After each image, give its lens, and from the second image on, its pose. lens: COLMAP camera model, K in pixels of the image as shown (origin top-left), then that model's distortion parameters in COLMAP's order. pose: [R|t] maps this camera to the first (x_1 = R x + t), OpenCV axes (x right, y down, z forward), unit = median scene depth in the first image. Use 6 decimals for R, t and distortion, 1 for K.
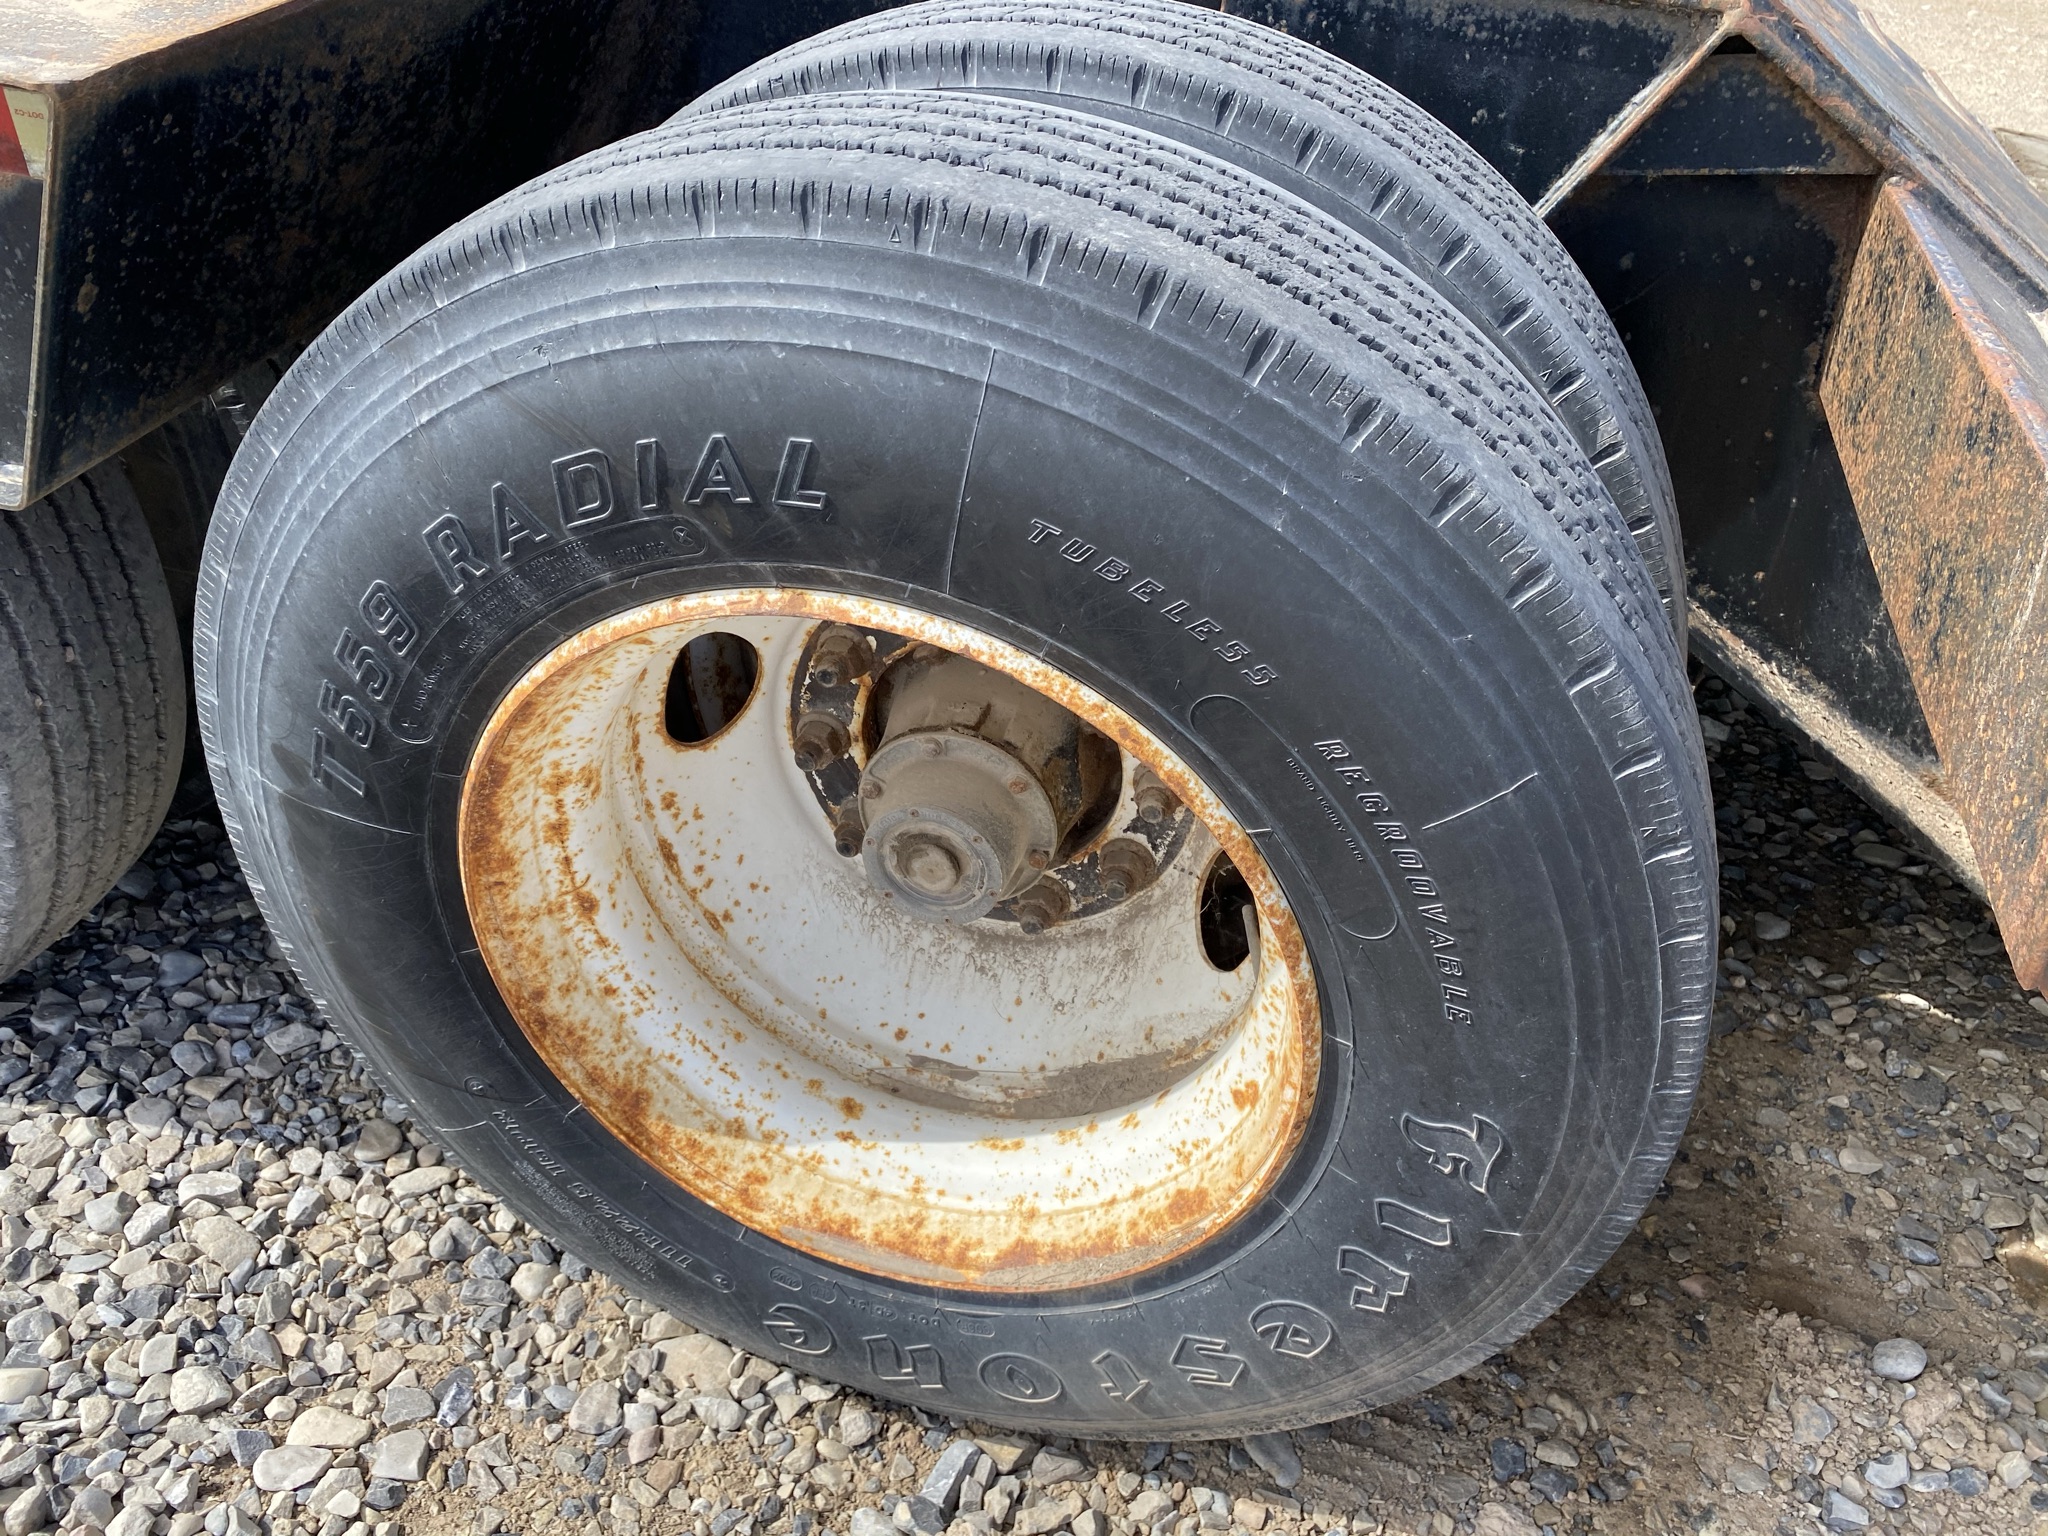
lens RADIAL K [[1579.9, 0, 1013.6], [0, 1579.9, 751.5], [0, 0, 1]] dist [0.034333, -0.039180]
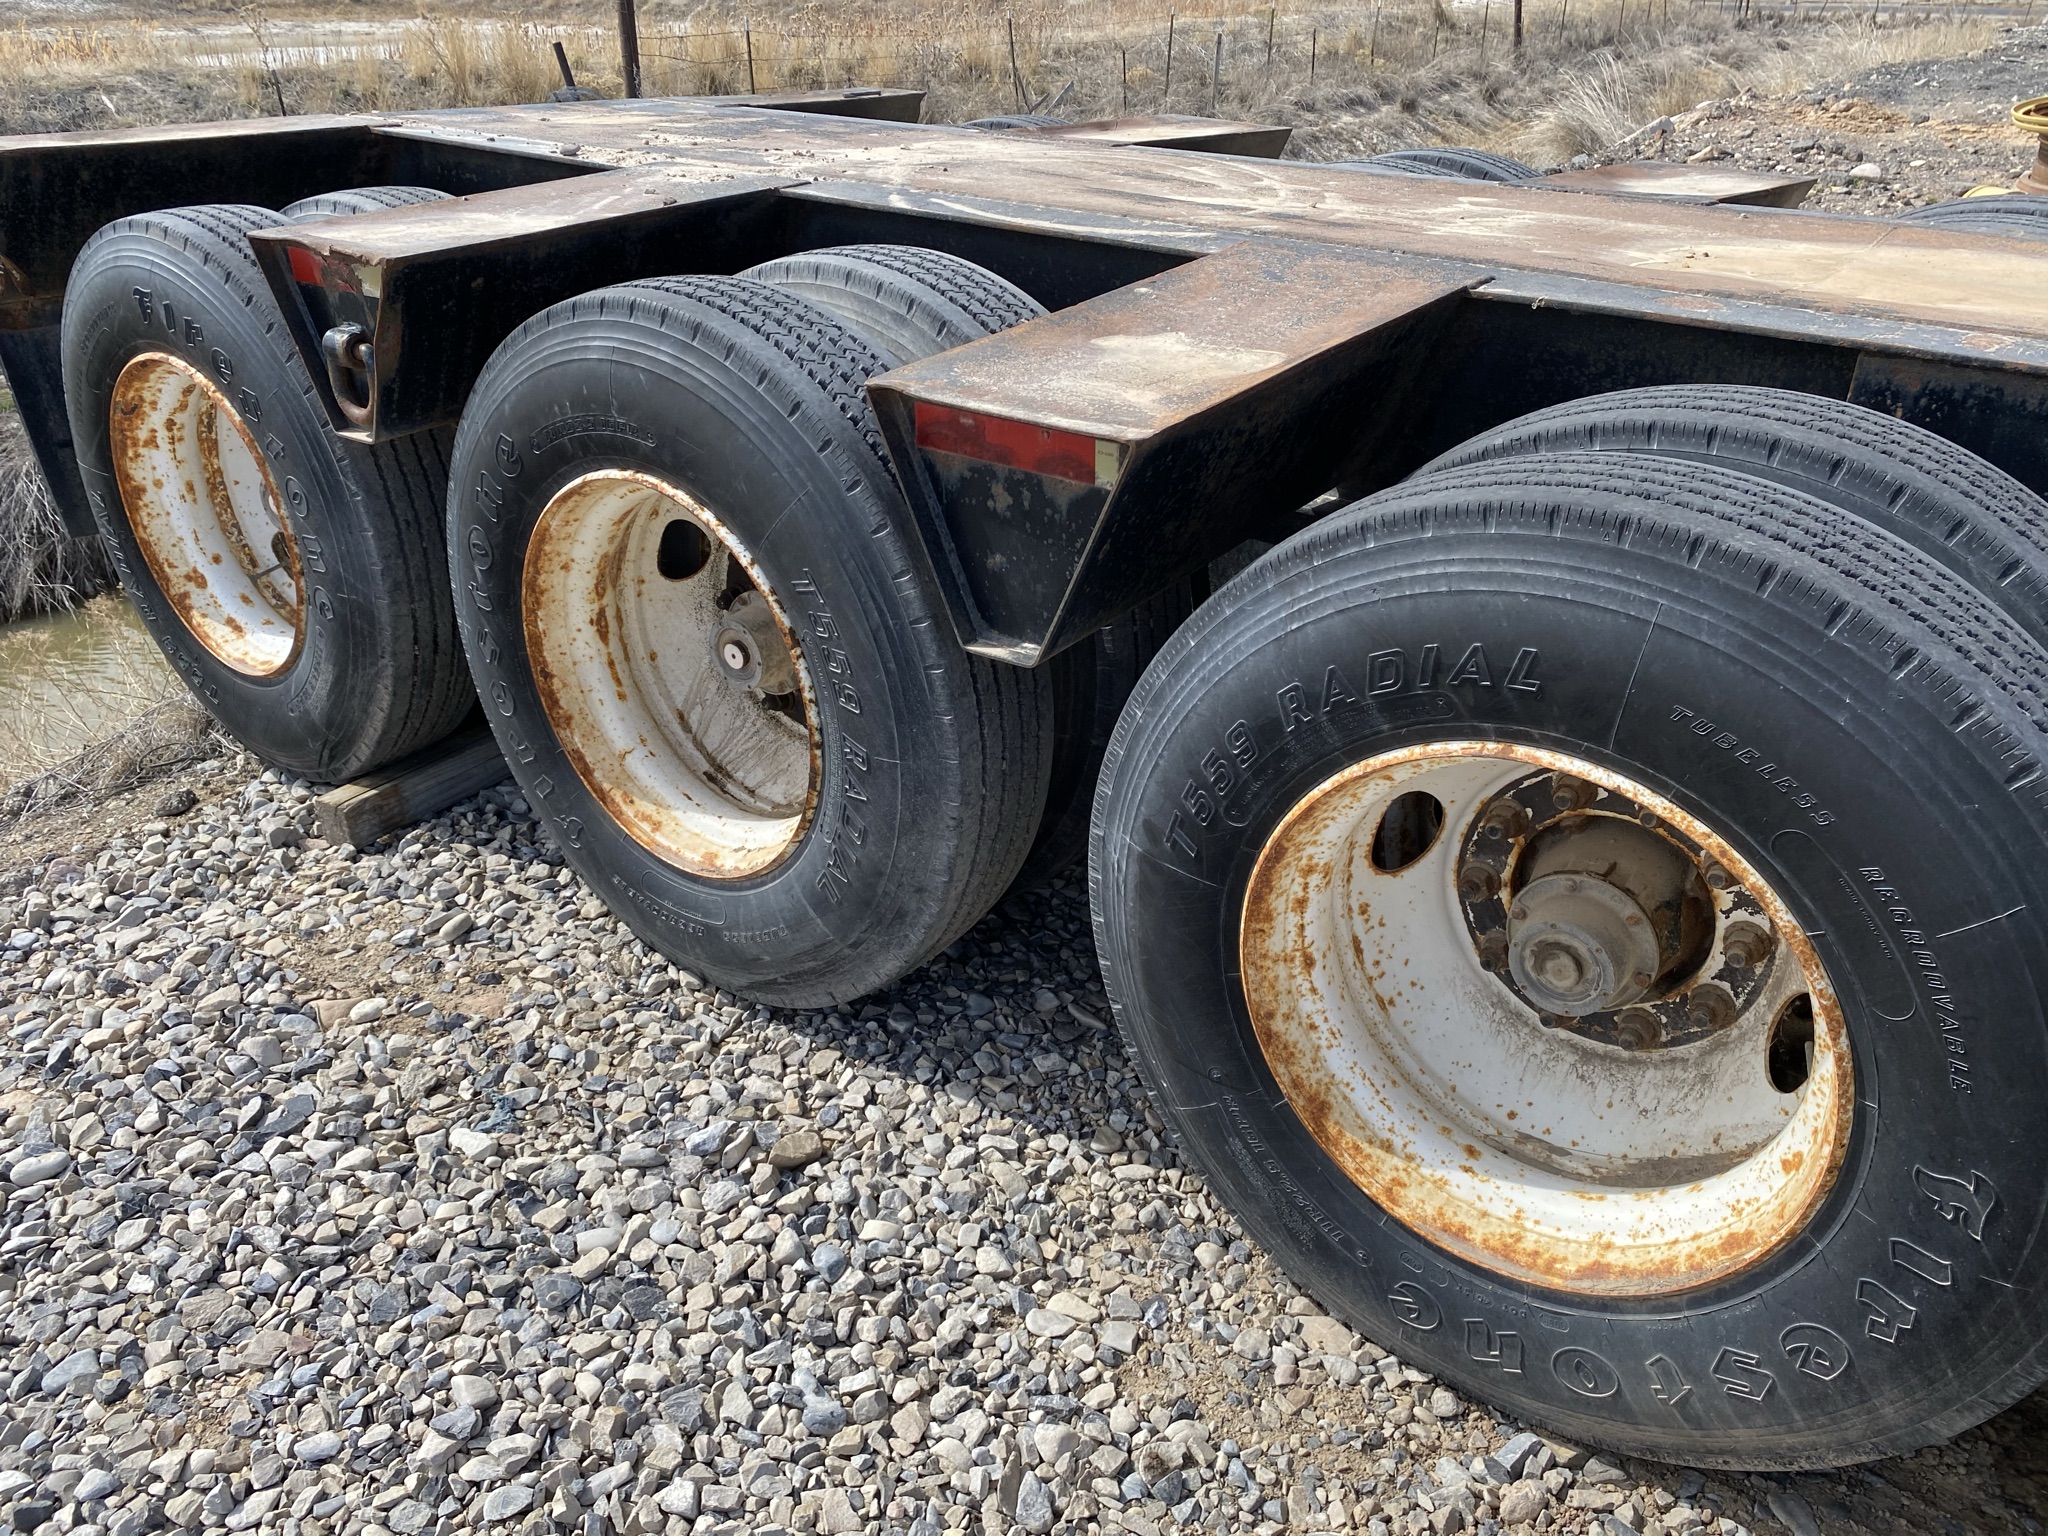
lens RADIAL K [[1579.9, 0, 1007.1], [0, 1579.9, 764.2], [0, 0, 1]] dist [0.034333, -0.039180]
pose [[0.930615, 0.102209, -0.351438, -0.033269], [-0.160901, 0.976700, -0.142015, 0.180448], [0.328735, 0.188708, 0.925377, -0.518725]]
